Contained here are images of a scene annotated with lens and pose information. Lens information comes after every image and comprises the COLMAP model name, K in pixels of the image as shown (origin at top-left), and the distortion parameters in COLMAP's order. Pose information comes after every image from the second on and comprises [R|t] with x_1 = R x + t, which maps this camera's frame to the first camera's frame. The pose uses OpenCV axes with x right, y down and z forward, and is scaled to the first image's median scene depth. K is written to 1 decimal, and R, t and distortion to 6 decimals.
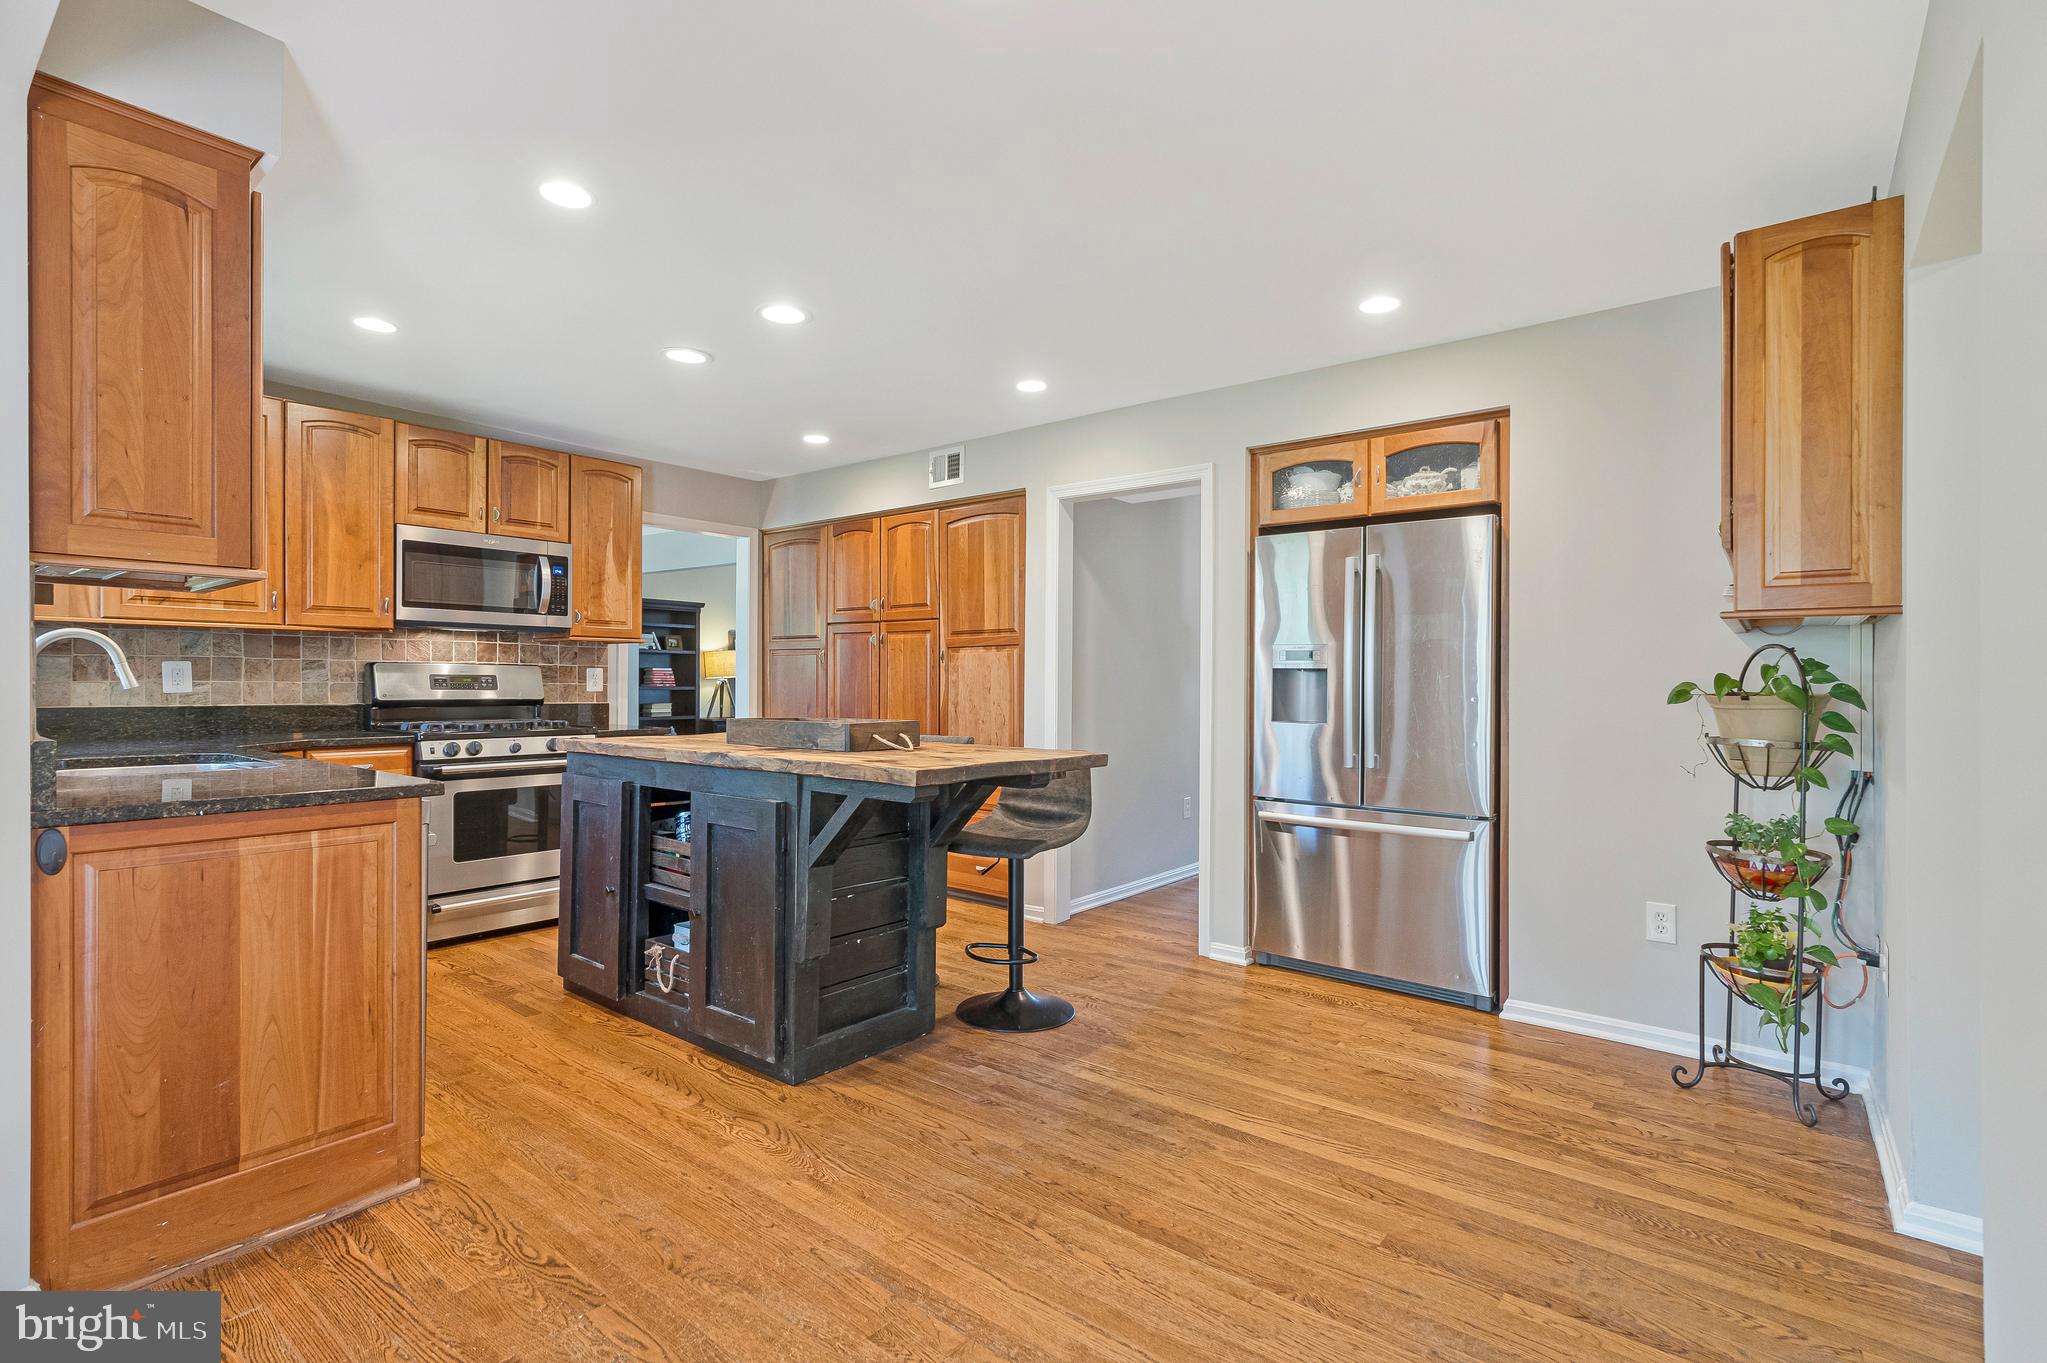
lens RADIAL K [[937.4, 0, 1024.7], [0, 937.4, 681.8], [0, 0, 1]] dist [-0.004586, -0.000150]
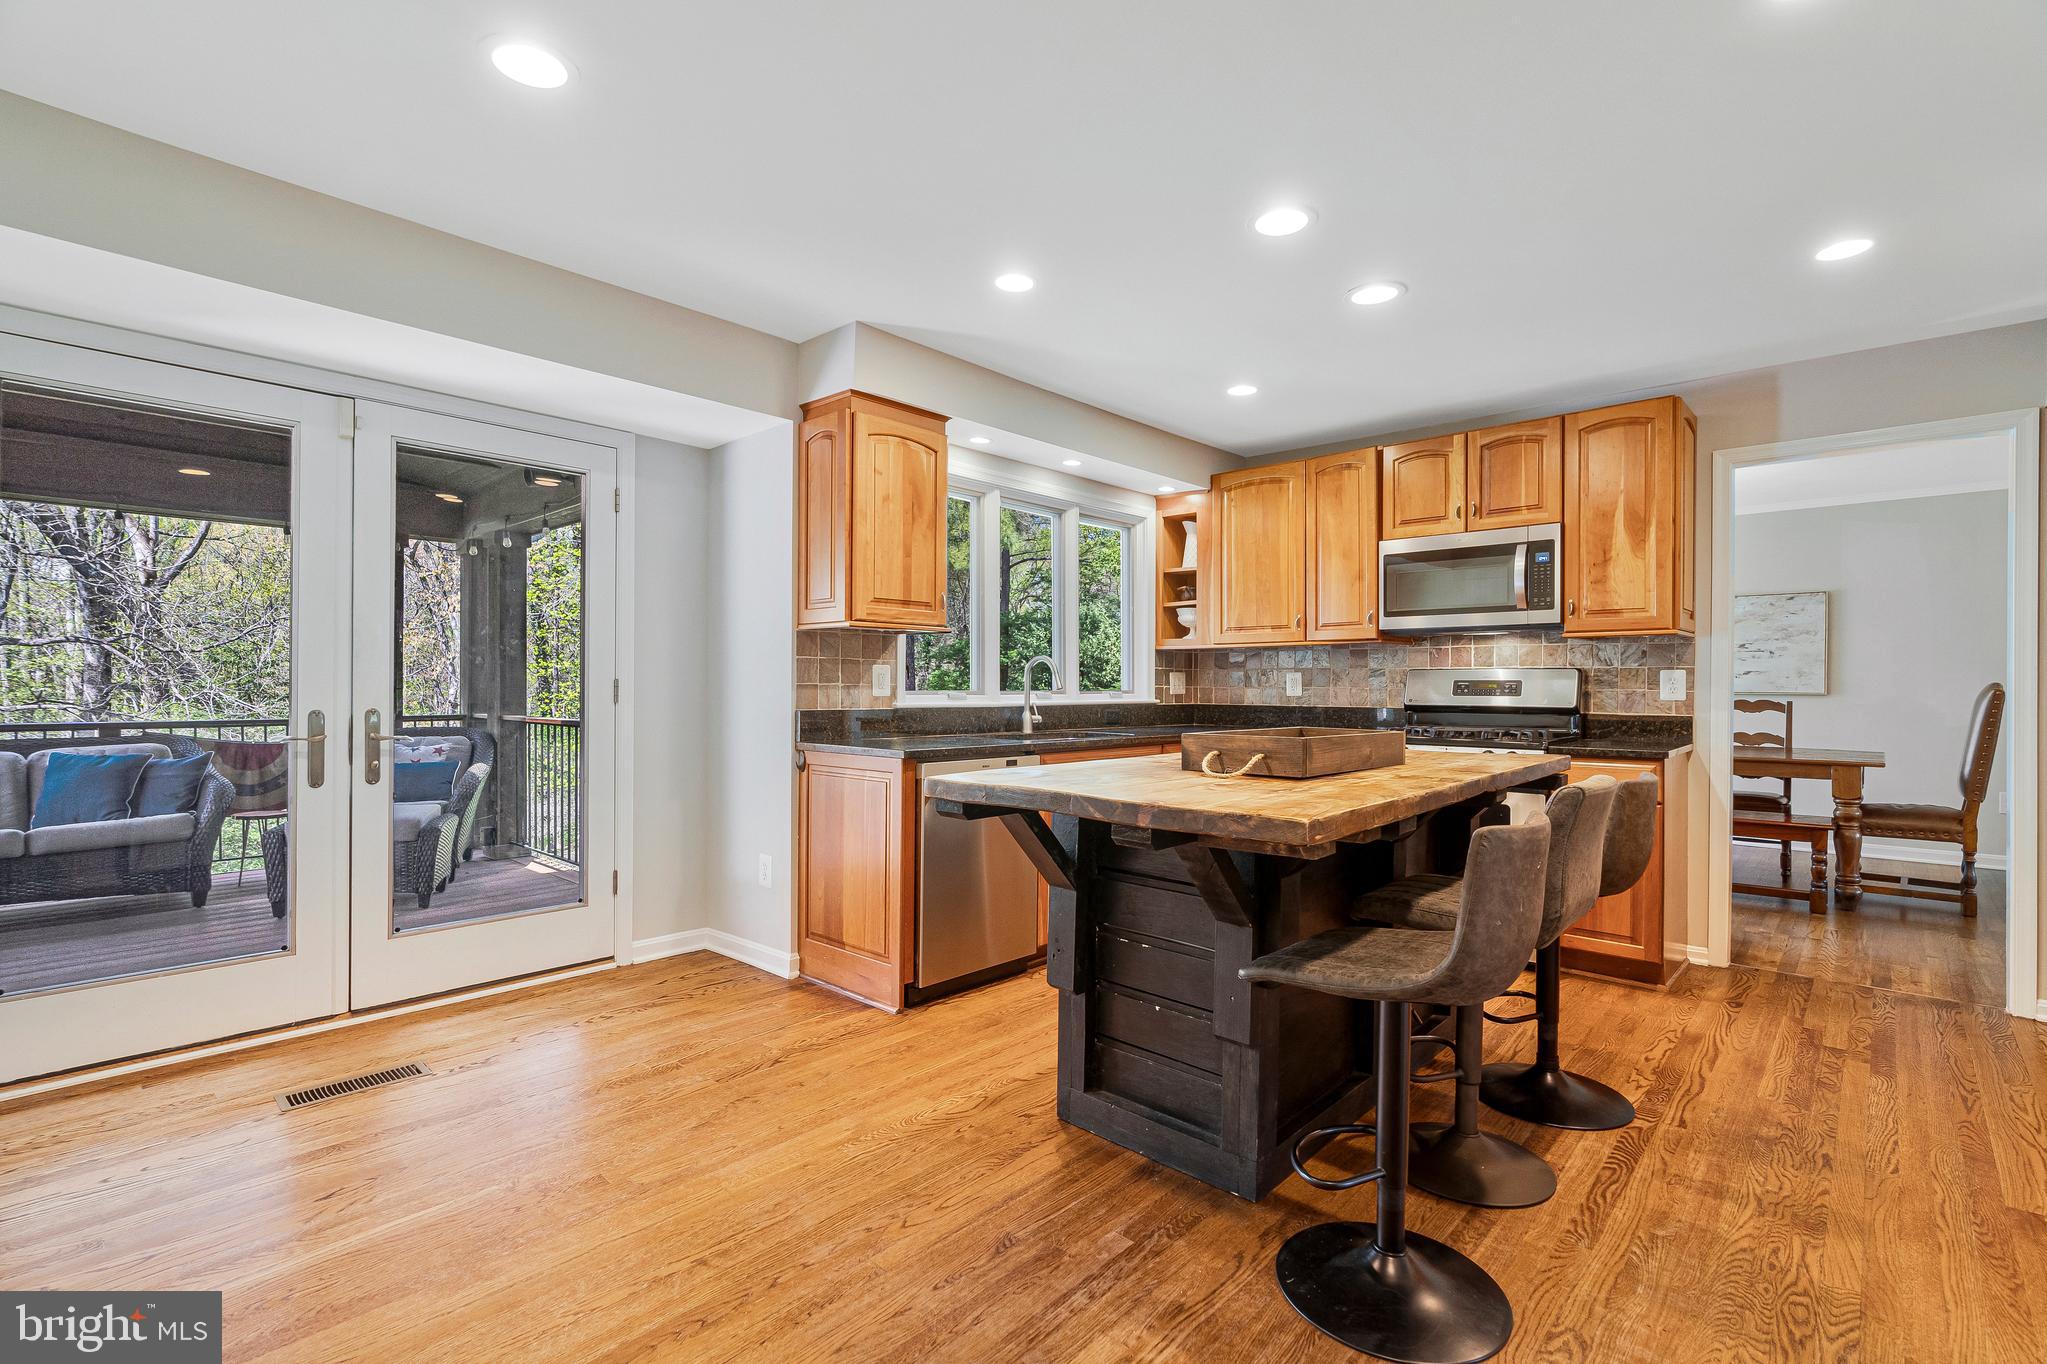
lens RADIAL K [[937.4, 0, 1025.6], [0, 937.4, 687.3], [0, 0, 1]] dist [-0.004586, -0.000150]
pose [[-0.069381, -0.005289, -0.997576, 0.434954], [-0.005140, 0.999975, -0.004944, 0.007628], [0.997577, 0.004784, -0.069407, 0.661517]]
